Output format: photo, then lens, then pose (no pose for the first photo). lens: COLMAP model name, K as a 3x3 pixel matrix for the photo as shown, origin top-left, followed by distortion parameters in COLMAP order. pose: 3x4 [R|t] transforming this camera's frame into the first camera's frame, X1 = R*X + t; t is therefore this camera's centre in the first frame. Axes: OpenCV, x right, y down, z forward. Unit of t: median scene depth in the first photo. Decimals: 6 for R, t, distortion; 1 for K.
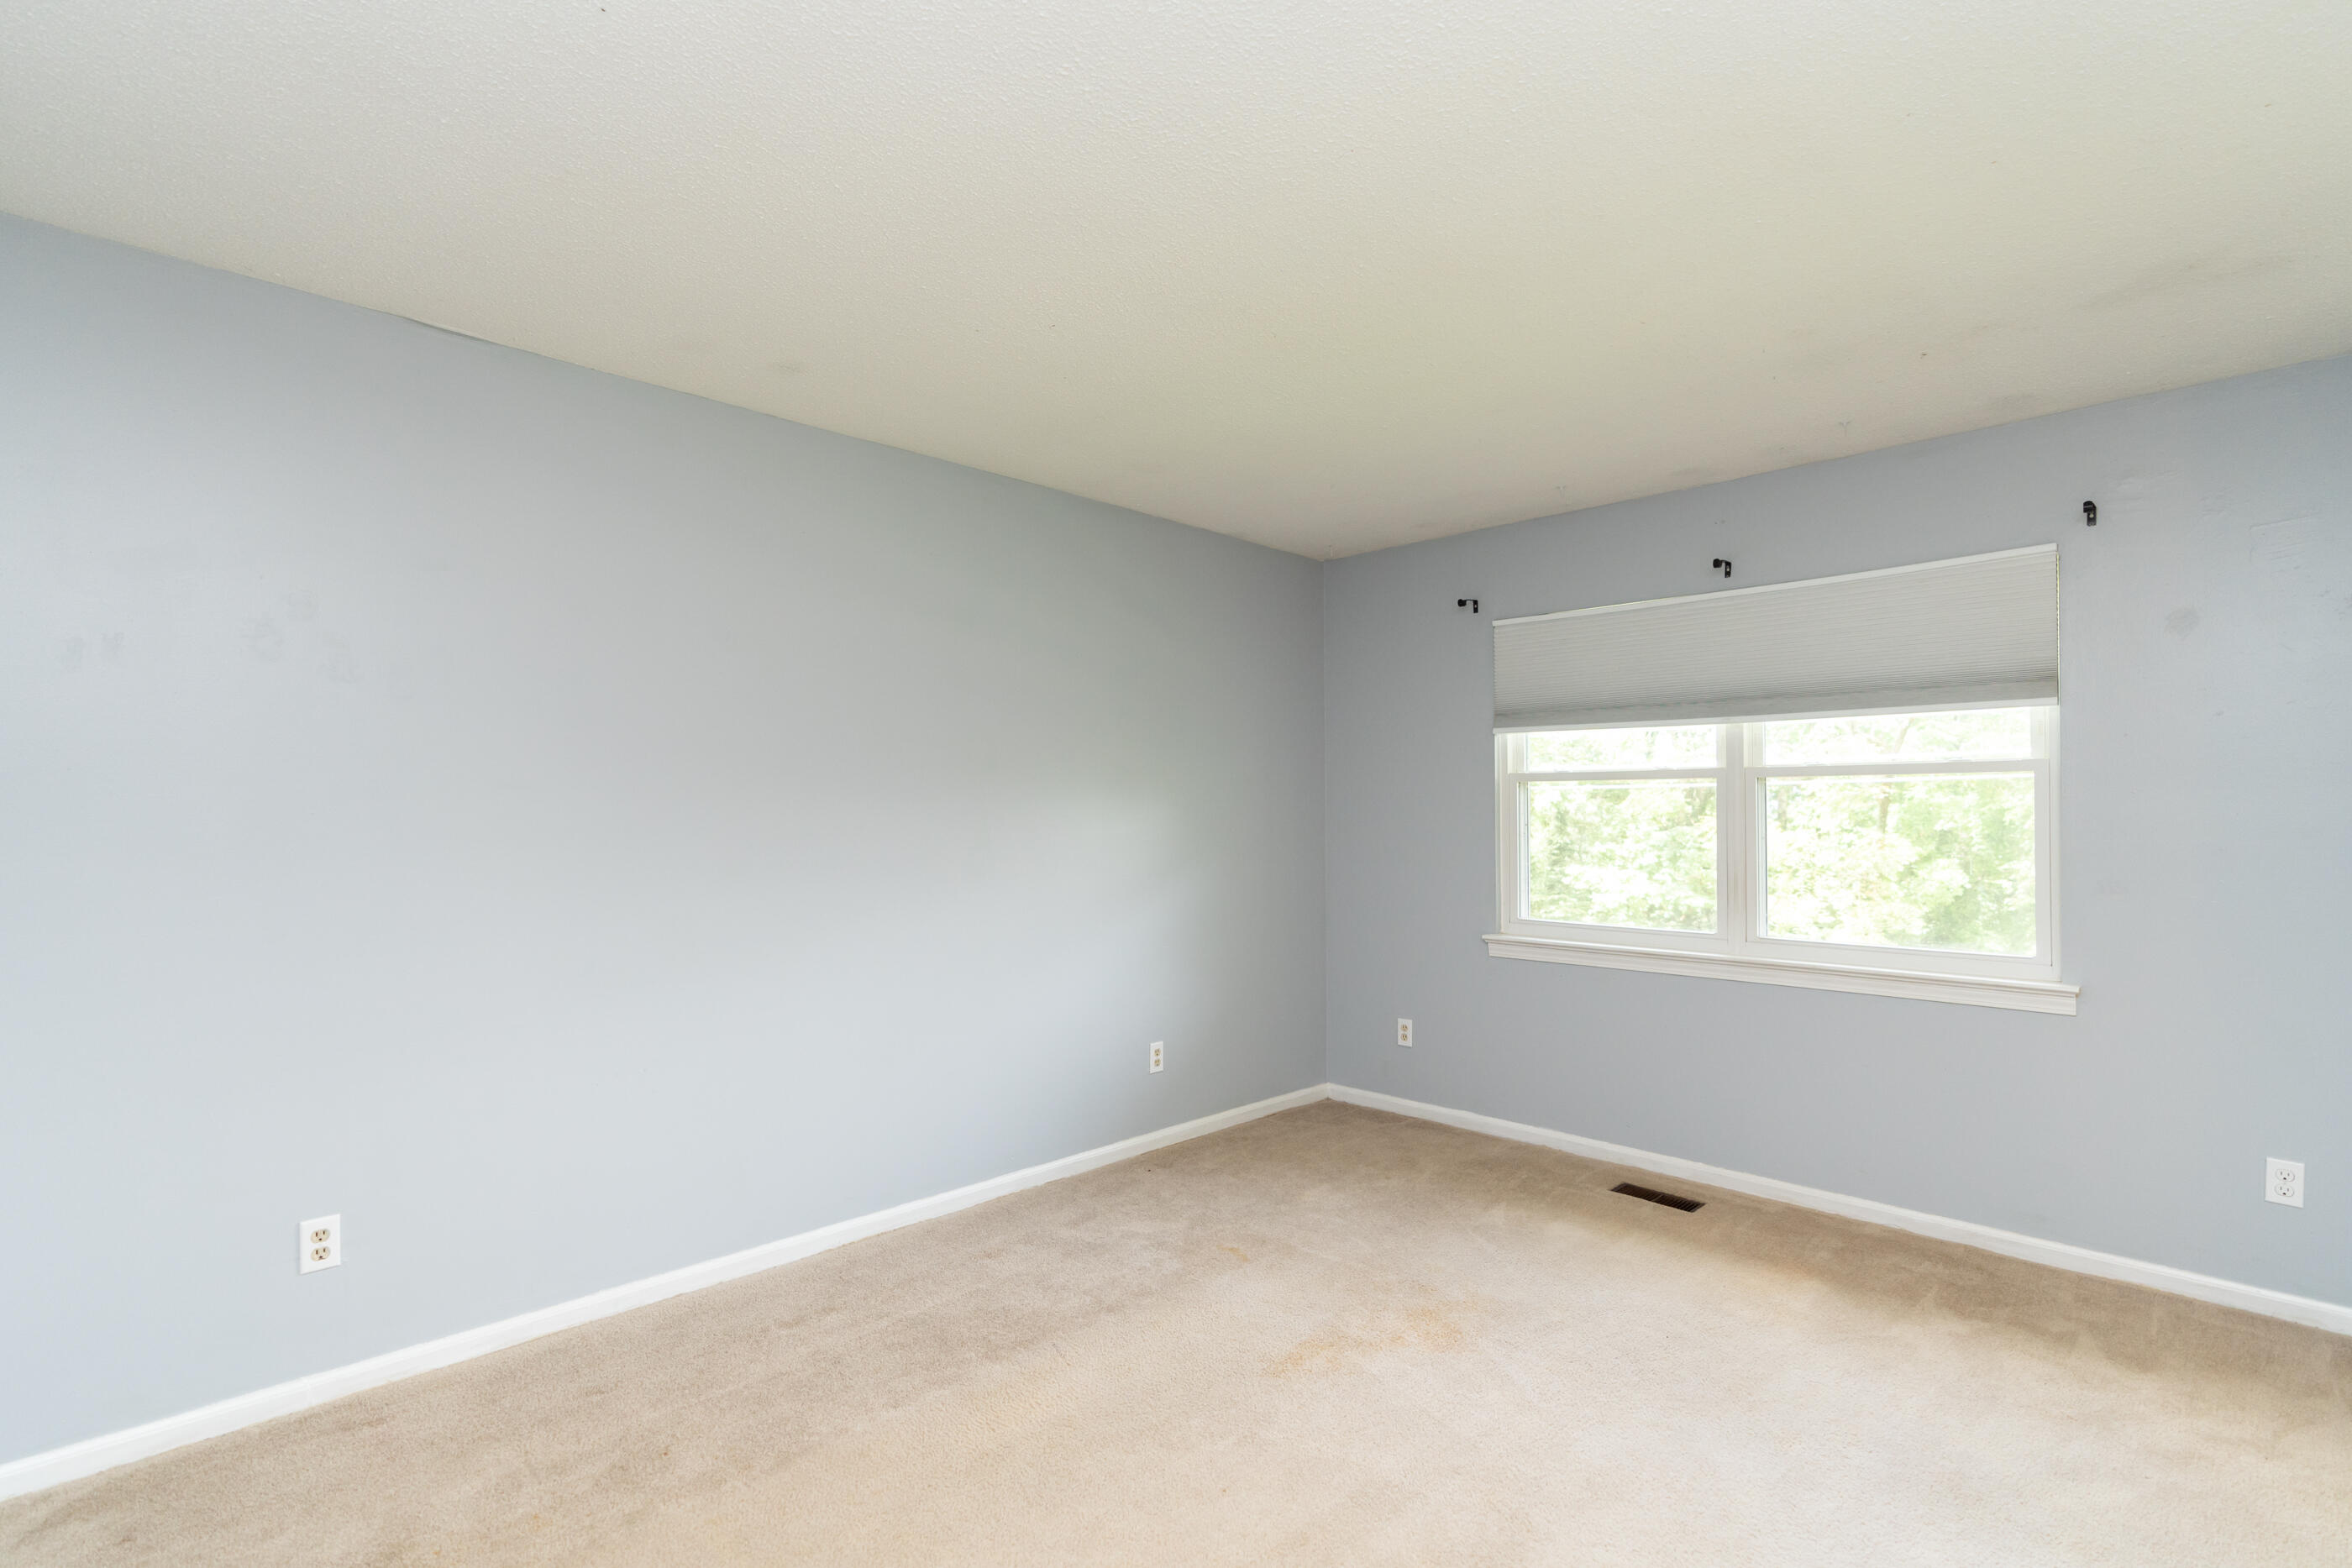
lens RADIAL K [[1046.7, 0, 1174.4], [0, 1046.7, 799.6], [0, 0, 1]] dist [-0.010111, 0.000619]
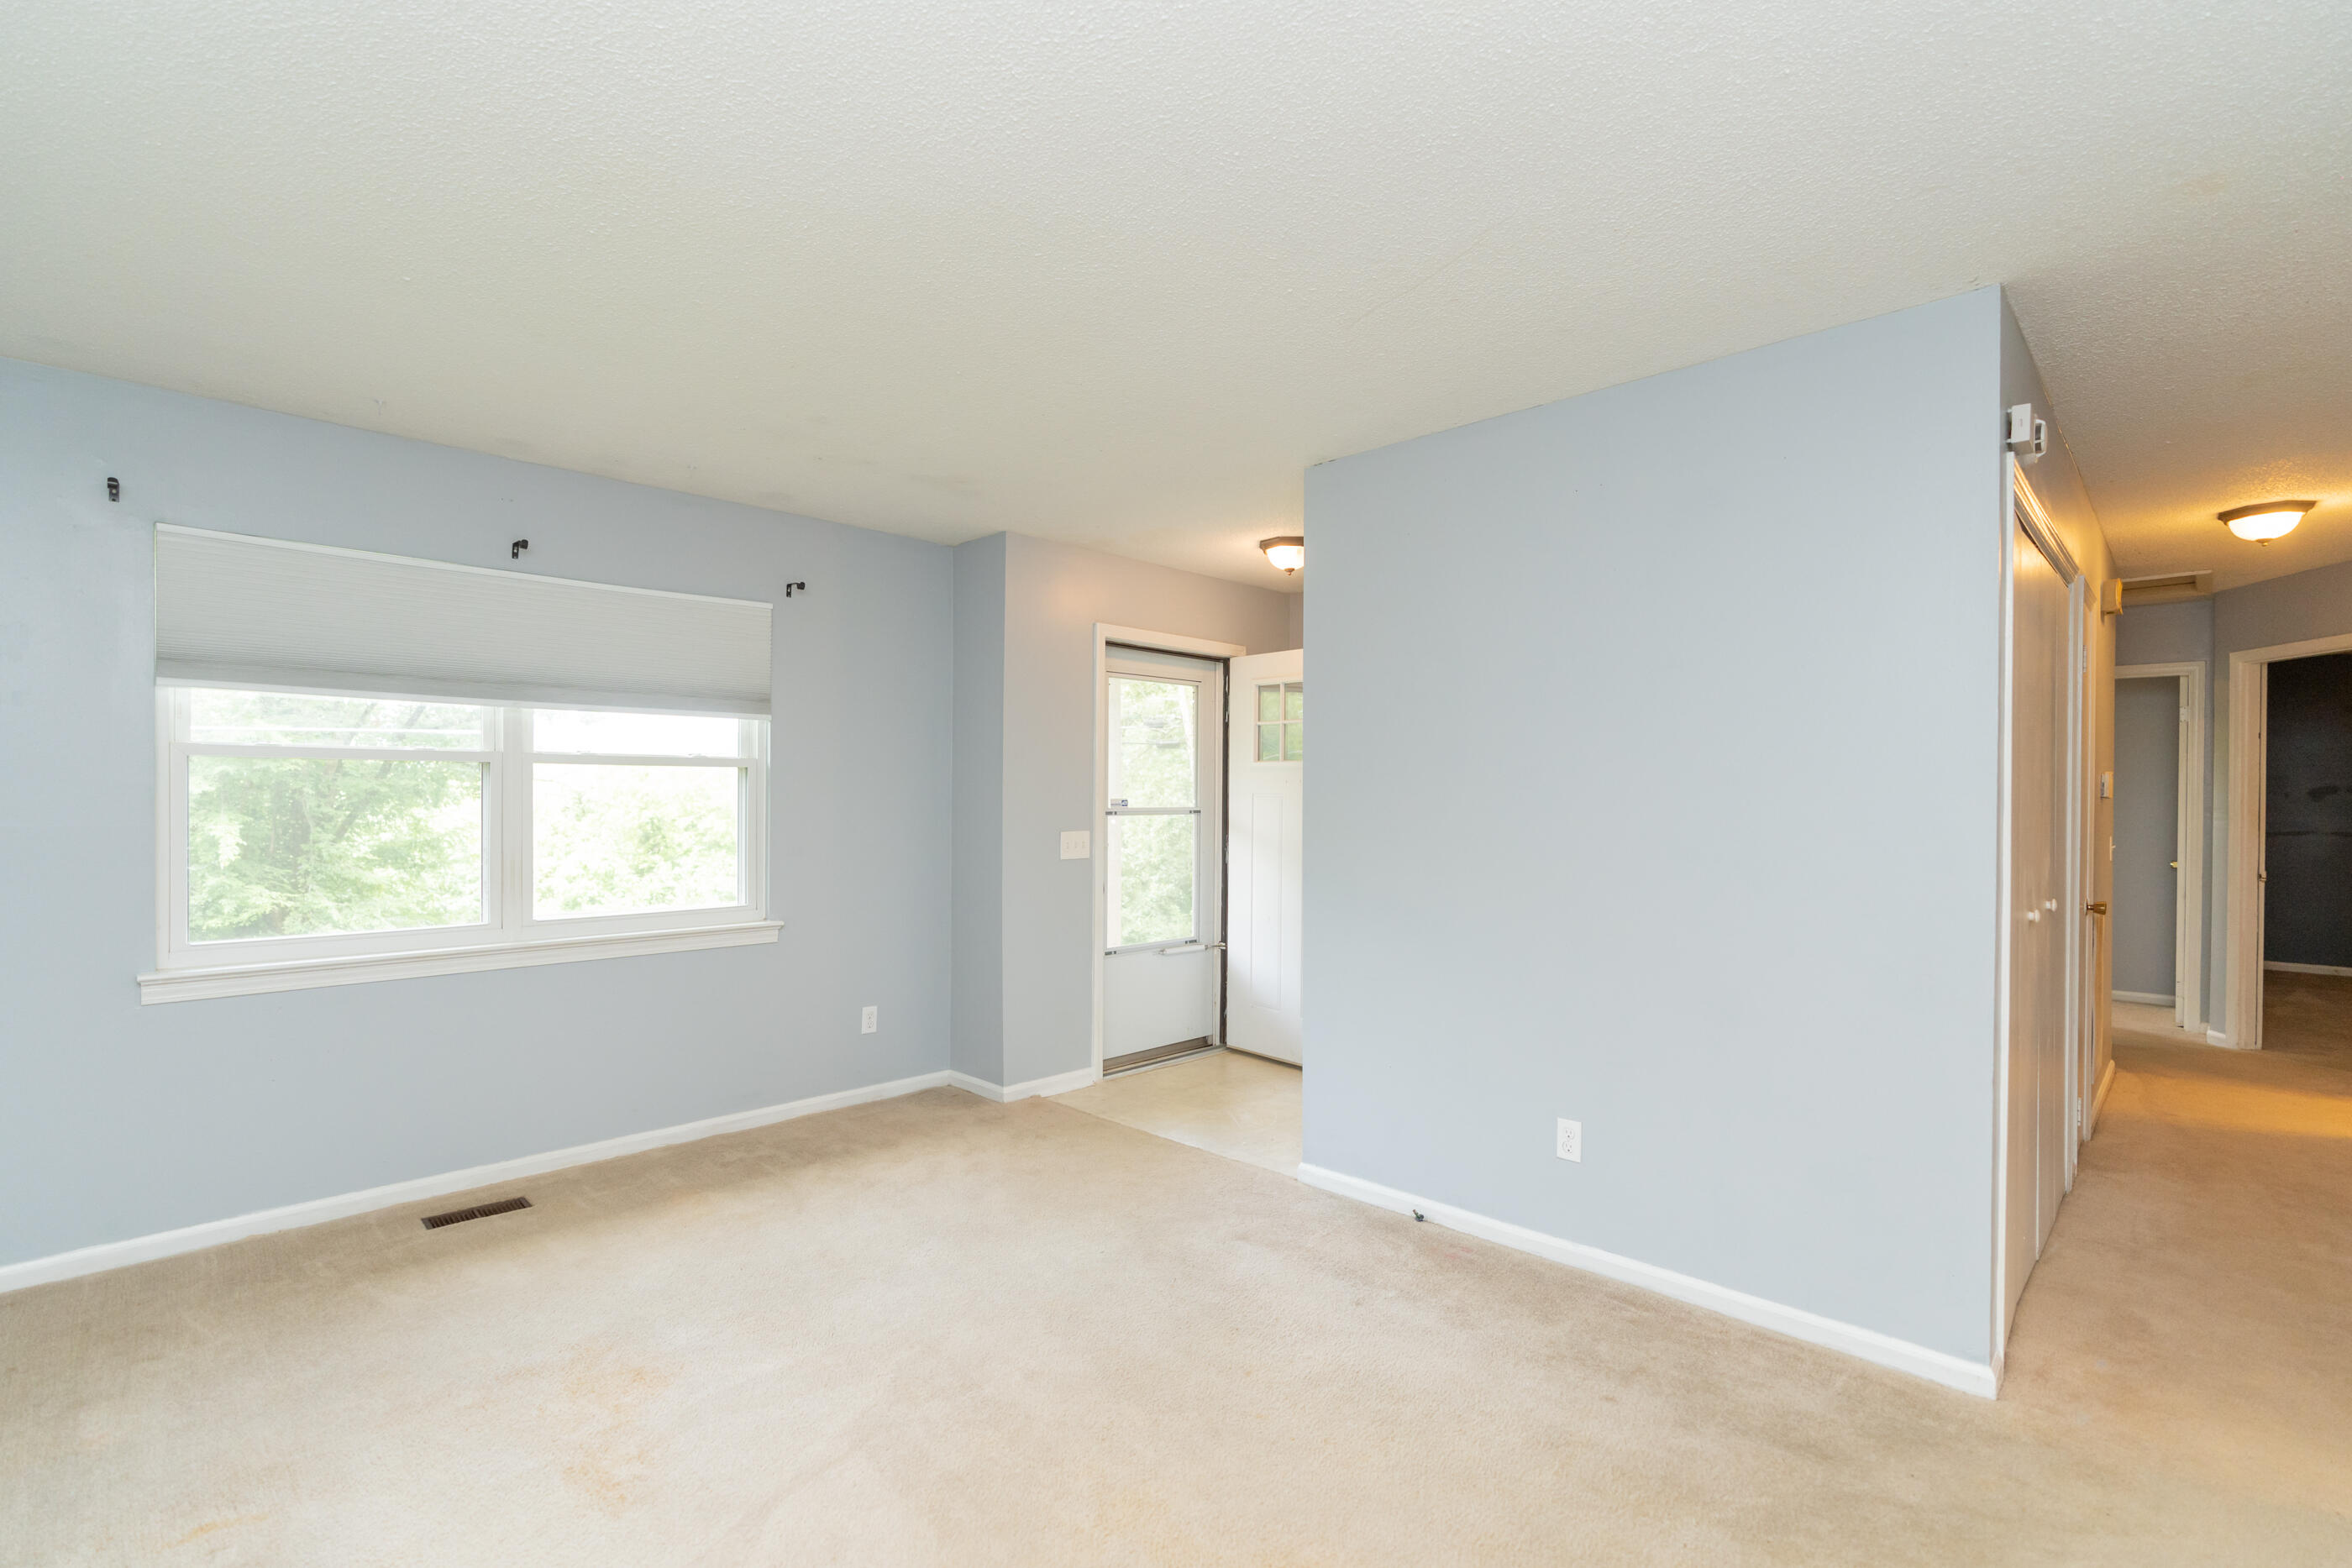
lens RADIAL K [[1046.7, 0, 1174.4], [0, 1046.7, 799.6], [0, 0, 1]] dist [-0.010111, 0.000619]
pose [[-0.004848, -0.008565, 0.999952, -0.465748], [-0.023704, 0.999683, 0.008448, -0.009433], [-0.999707, -0.023662, -0.005049, 0.394200]]
